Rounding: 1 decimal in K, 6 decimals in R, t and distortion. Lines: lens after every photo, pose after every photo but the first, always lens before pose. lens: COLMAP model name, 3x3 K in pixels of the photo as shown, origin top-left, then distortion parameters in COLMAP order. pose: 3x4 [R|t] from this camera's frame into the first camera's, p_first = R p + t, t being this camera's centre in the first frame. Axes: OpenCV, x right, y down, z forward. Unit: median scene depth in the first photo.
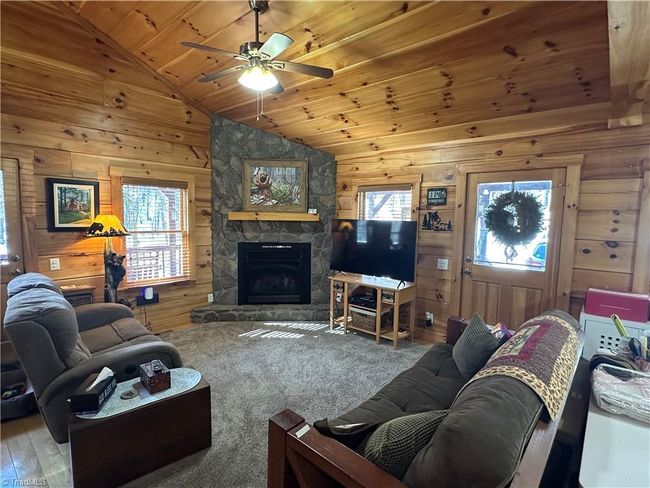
lens RADIAL K [[333.5, 0, 323.9], [0, 333.5, 245.4], [0, 0, 1]] dist [-0.002772, 0.000061]
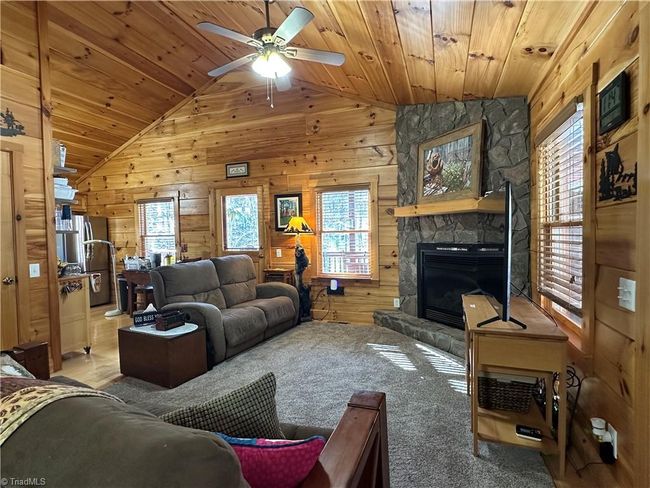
lens RADIAL K [[333.5, 0, 323.9], [0, 333.5, 245.4], [0, 0, 1]] dist [-0.002772, 0.000061]
pose [[0.355337, 0.006320, -0.934717, 0.485338], [-0.058108, 0.998192, -0.015341, 0.025585], [0.932930, 0.059765, 0.355062, 0.504560]]
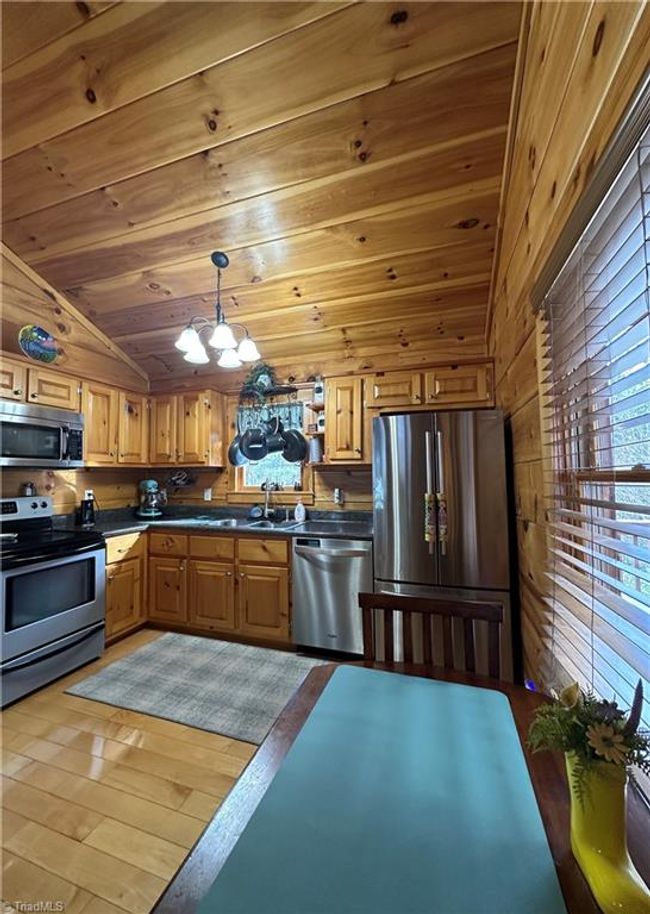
lens RADIAL K [[365.0, 0, 306.6], [0, 365.0, 456.9], [0, 0, 1]] dist [-0.000675, -0.000068]
pose [[-0.931263, -0.032643, -0.362882, -0.736419], [-0.042014, 0.998956, 0.017958, -0.000676], [0.361917, 0.031970, -0.931662, 0.476881]]
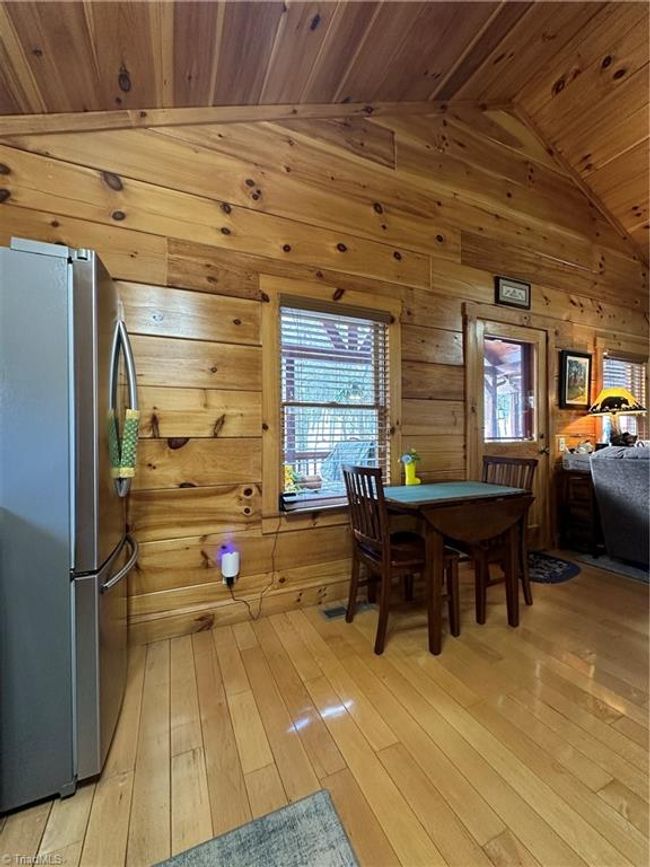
lens RADIAL K [[343.7, 0, 325.0], [0, 343.7, 433.5], [0, 0, 1]] dist [-0.002281, -0.000122]
pose [[0.907790, -0.030027, -0.418349, -0.764094], [-0.011142, 0.995355, -0.095621, 0.093785], [0.419278, 0.091465, 0.903239, -0.089535]]
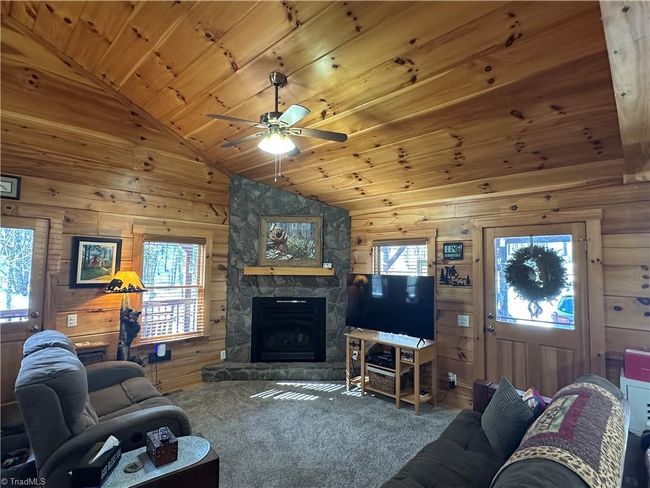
lens RADIAL K [[333.5, 0, 323.9], [0, 333.5, 245.4], [0, 0, 1]] dist [-0.002772, 0.000061]
pose [[0.999116, -0.007487, -0.041368, -0.003198], [0.001177, 0.988608, -0.150509, -0.012157], [0.042023, 0.150327, 0.987743, 0.002748]]
